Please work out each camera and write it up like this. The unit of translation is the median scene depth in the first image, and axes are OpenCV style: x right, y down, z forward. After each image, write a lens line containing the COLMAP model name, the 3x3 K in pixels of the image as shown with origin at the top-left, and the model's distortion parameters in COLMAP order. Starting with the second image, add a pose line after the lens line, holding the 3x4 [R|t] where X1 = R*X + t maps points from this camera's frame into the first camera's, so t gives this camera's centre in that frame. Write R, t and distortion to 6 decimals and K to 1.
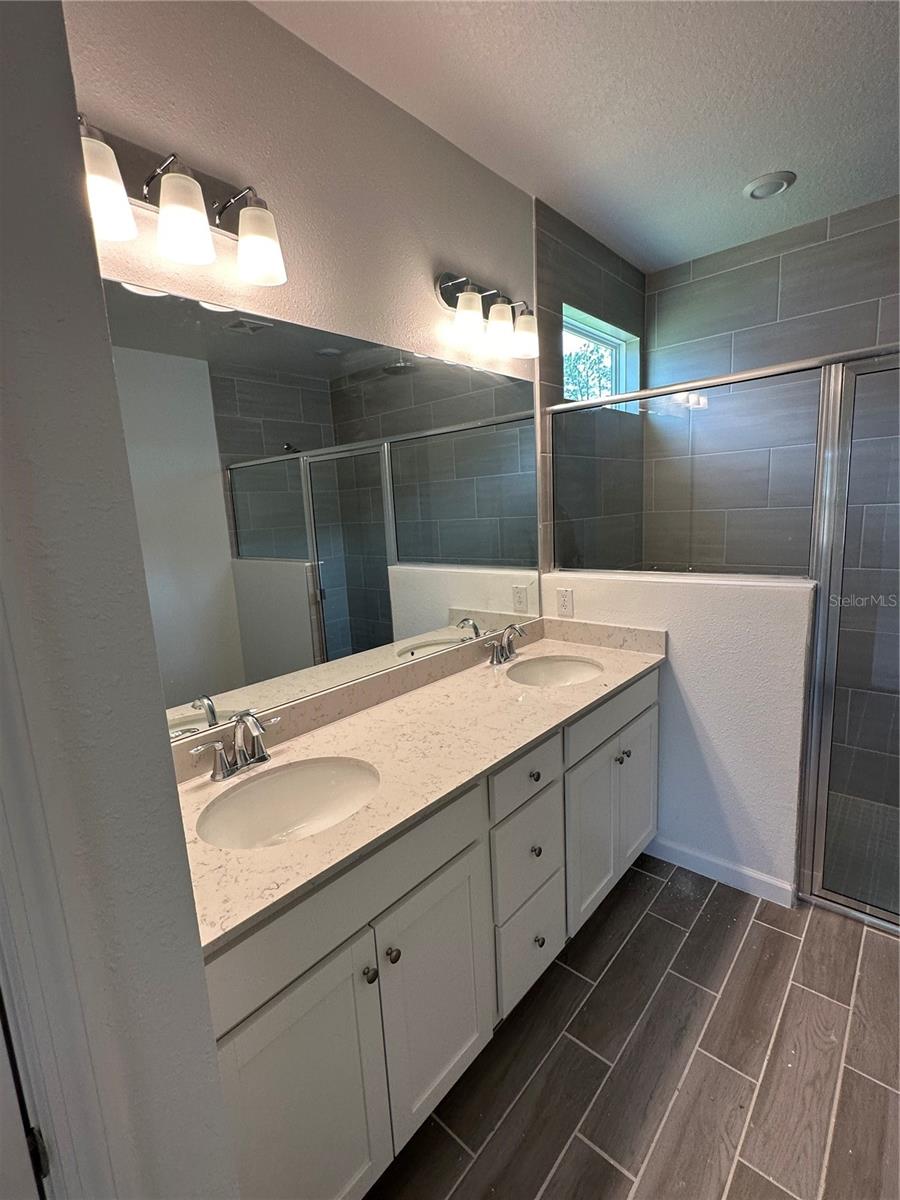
lens RADIAL K [[541.2, 0, 448.7], [0, 541.2, 599.4], [0, 0, 1]] dist [-0.000456, 0.000385]
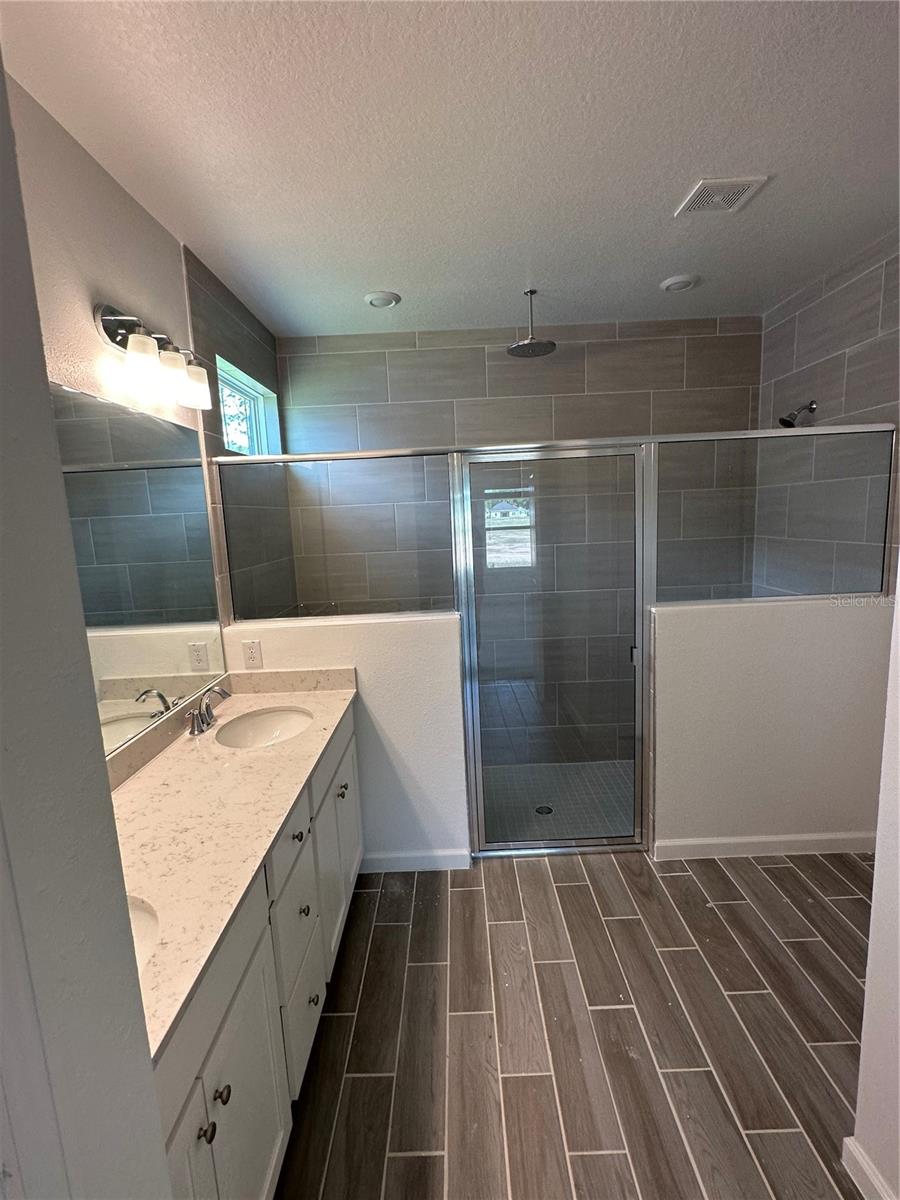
lens RADIAL K [[541.2, 0, 445.1], [0, 541.2, 599.3], [0, 0, 1]] dist [-0.000456, 0.000385]
pose [[0.754383, -0.082659, 0.651210, -0.173643], [0.116580, 0.993141, -0.008990, -0.049234], [-0.646000, 0.082699, 0.758845, 0.015390]]
